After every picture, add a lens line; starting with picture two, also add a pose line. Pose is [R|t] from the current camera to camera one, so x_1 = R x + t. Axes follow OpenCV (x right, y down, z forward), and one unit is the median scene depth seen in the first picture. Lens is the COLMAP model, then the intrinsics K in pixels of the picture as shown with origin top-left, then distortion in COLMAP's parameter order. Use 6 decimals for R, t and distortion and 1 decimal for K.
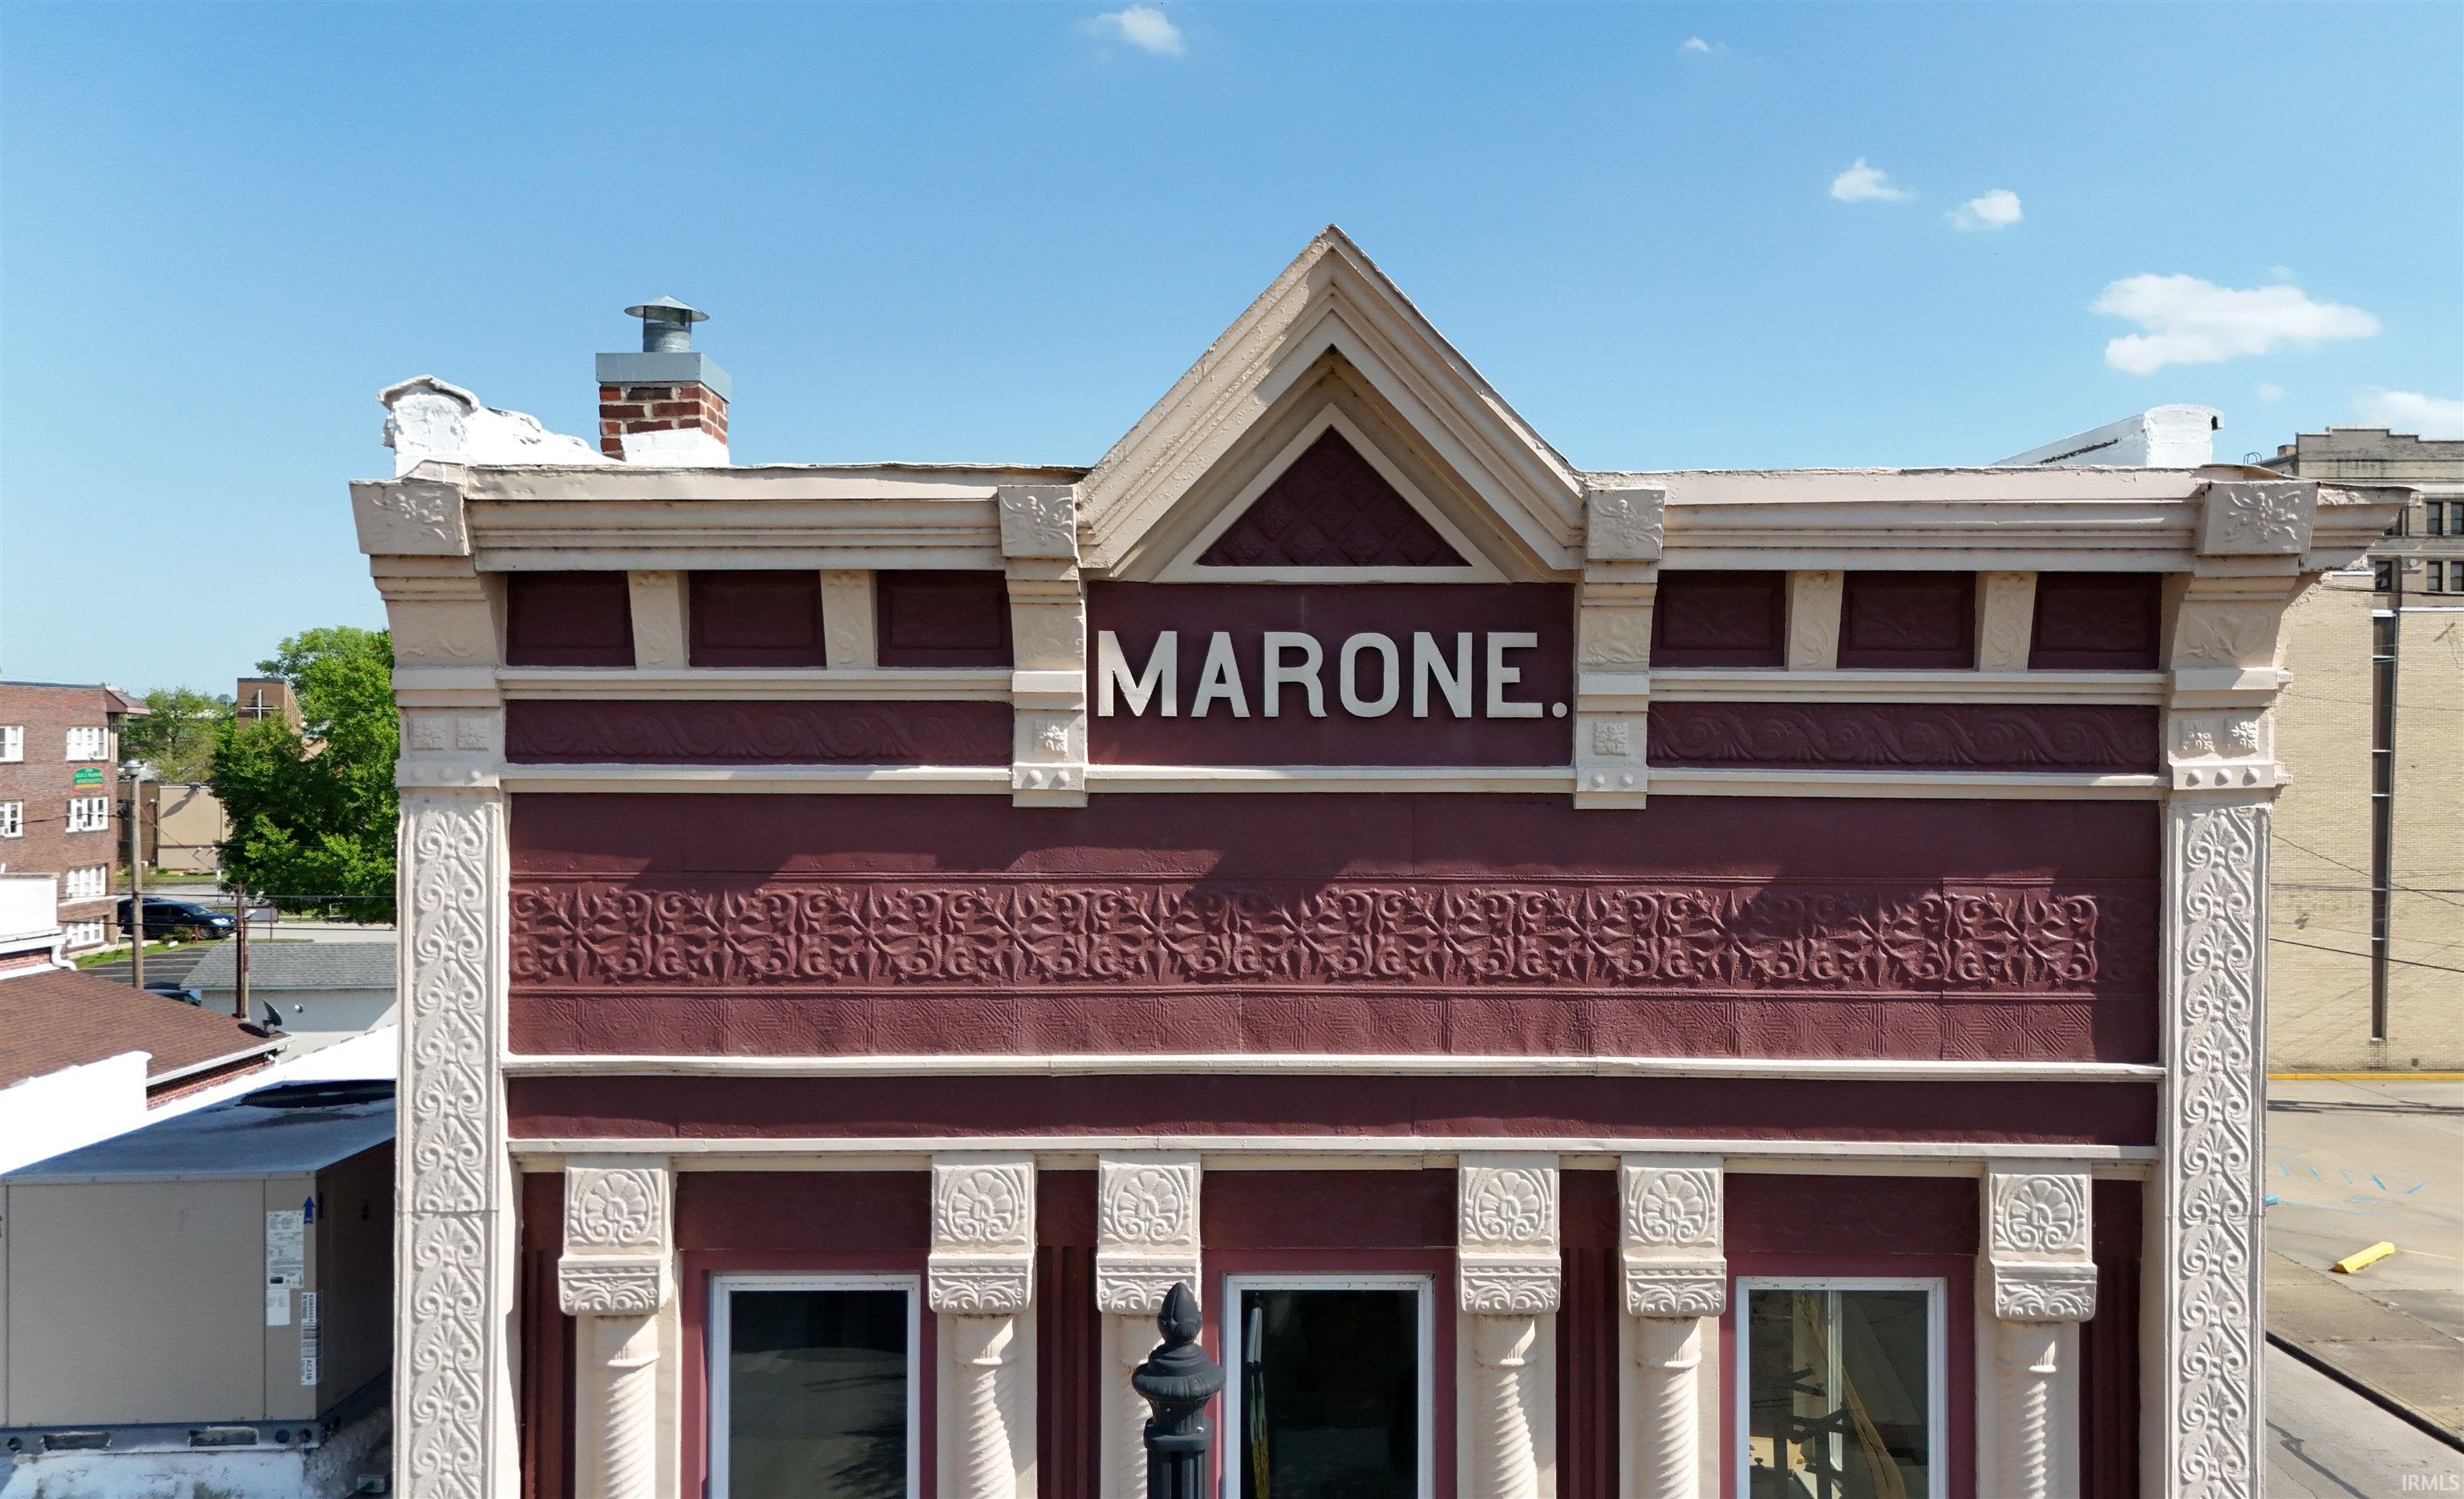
lens RADIAL K [[1947.0, 0, 1331.7], [0, 1947.0, 734.3], [0, 0, 1]] dist [0.051542, -0.005709]
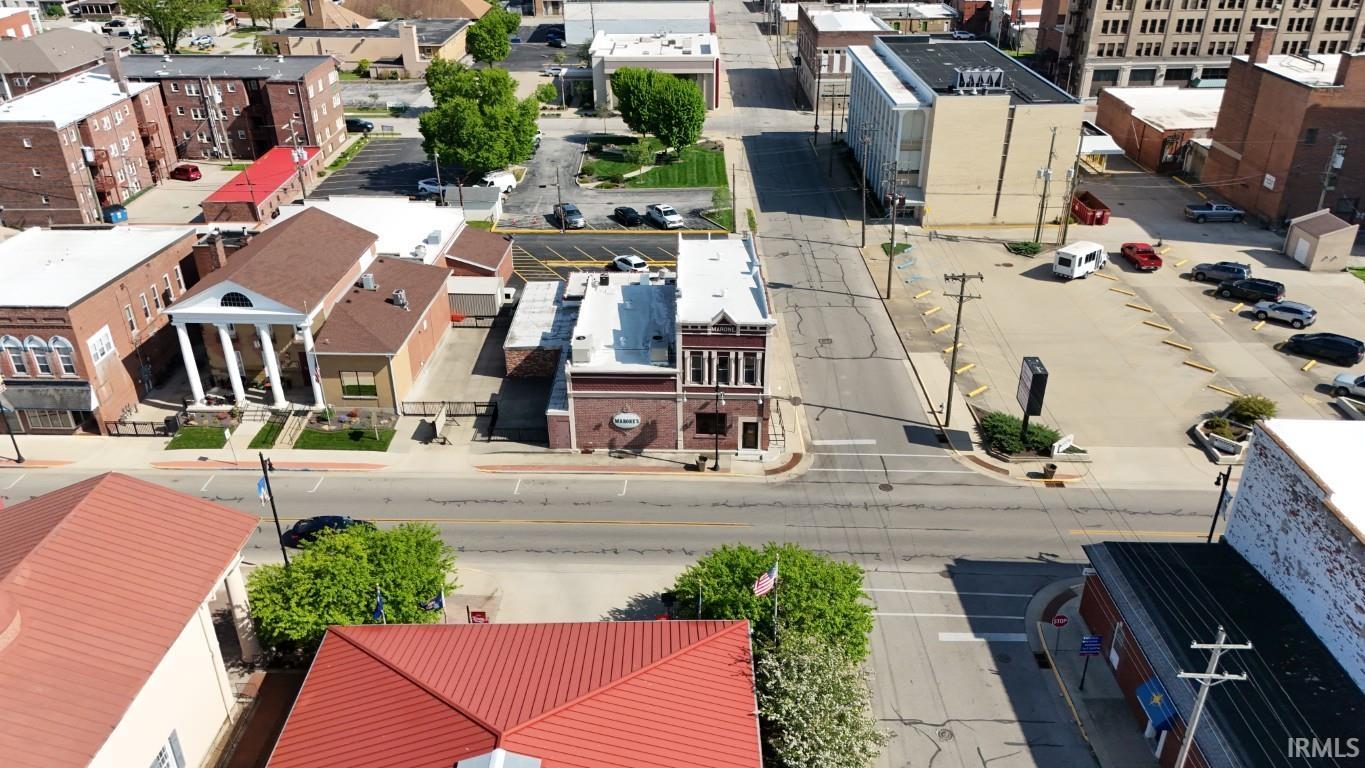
lens RADIAL K [[990.7, 0, 673.4], [0, 990.7, 383.7], [0, 0, 1]] dist [0.056955, -0.038093]
pose [[0.998370, 0.018162, -0.054101, 0.041649], [0.009644, 0.880678, 0.473617, -4.257463], [0.056247, -0.473367, 0.879068, -8.009203]]
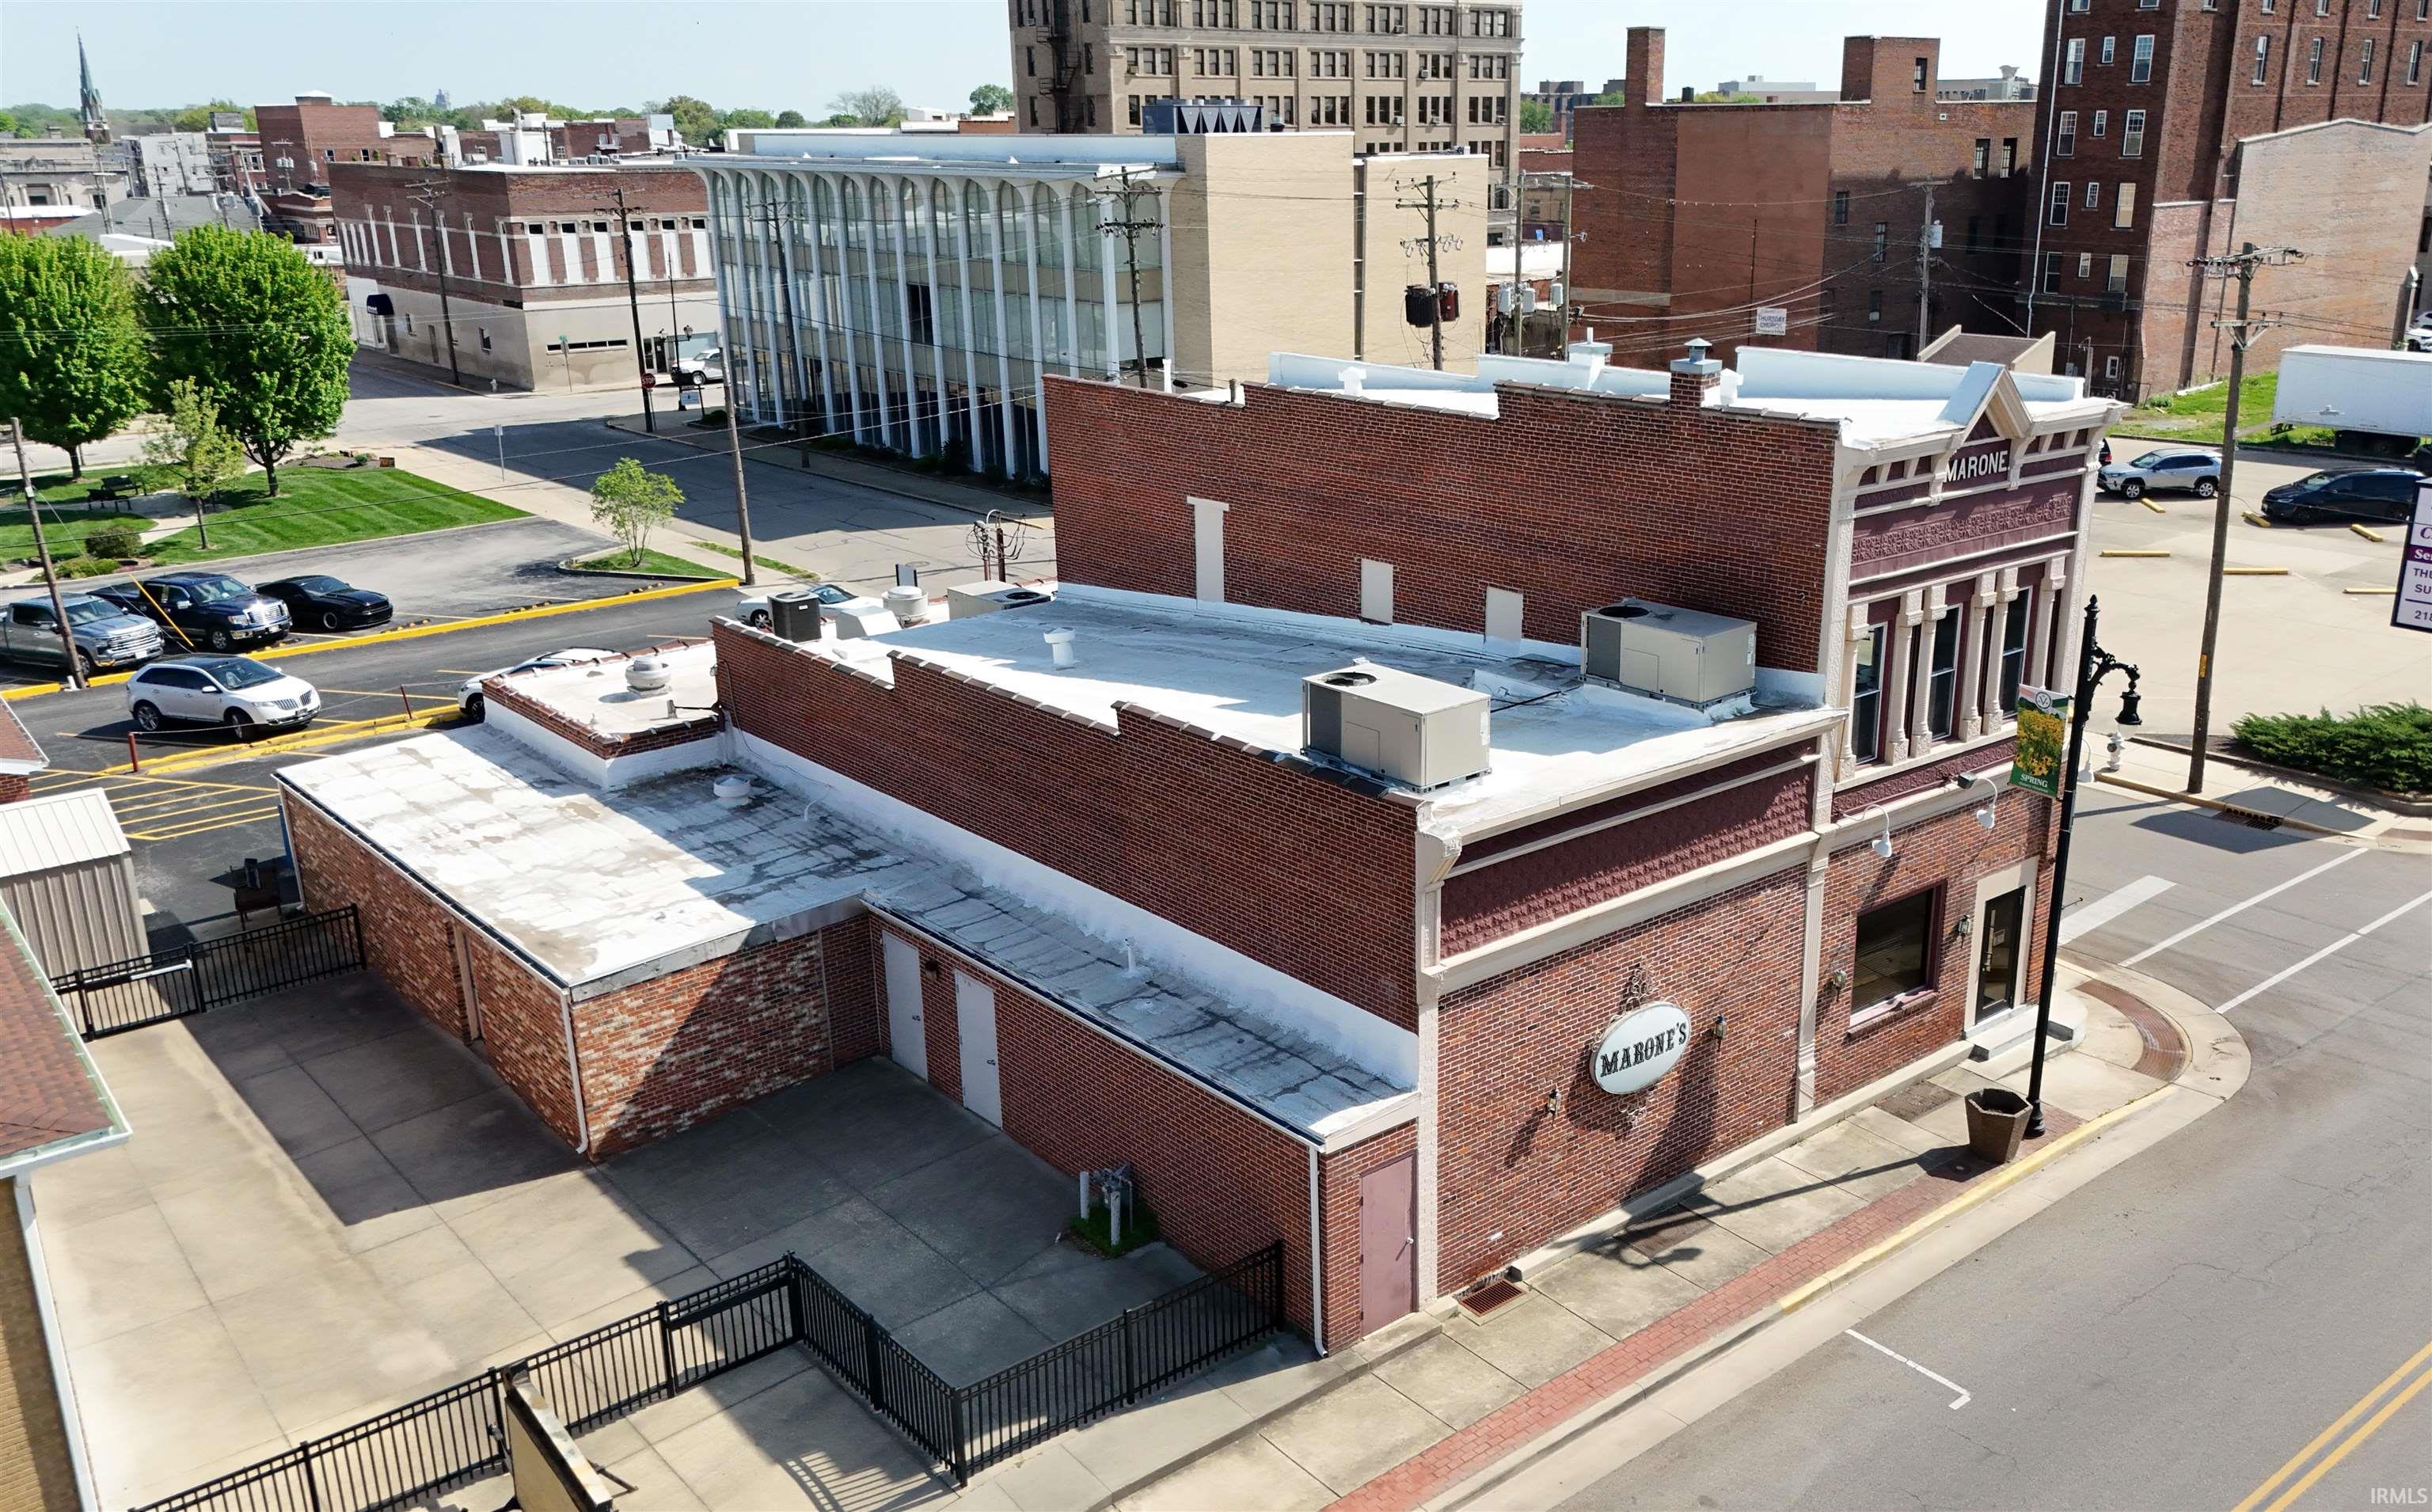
lens RADIAL K [[1981.5, 0, 1314.9], [0, 1981.5, 764.5], [0, 0, 1]] dist [0.048025, 0.002136]
pose [[0.779361, -0.198241, 0.594388, -3.827122], [0.008040, 0.951715, 0.306877, -0.754453], [-0.626524, -0.234389, 0.743324, -1.470350]]
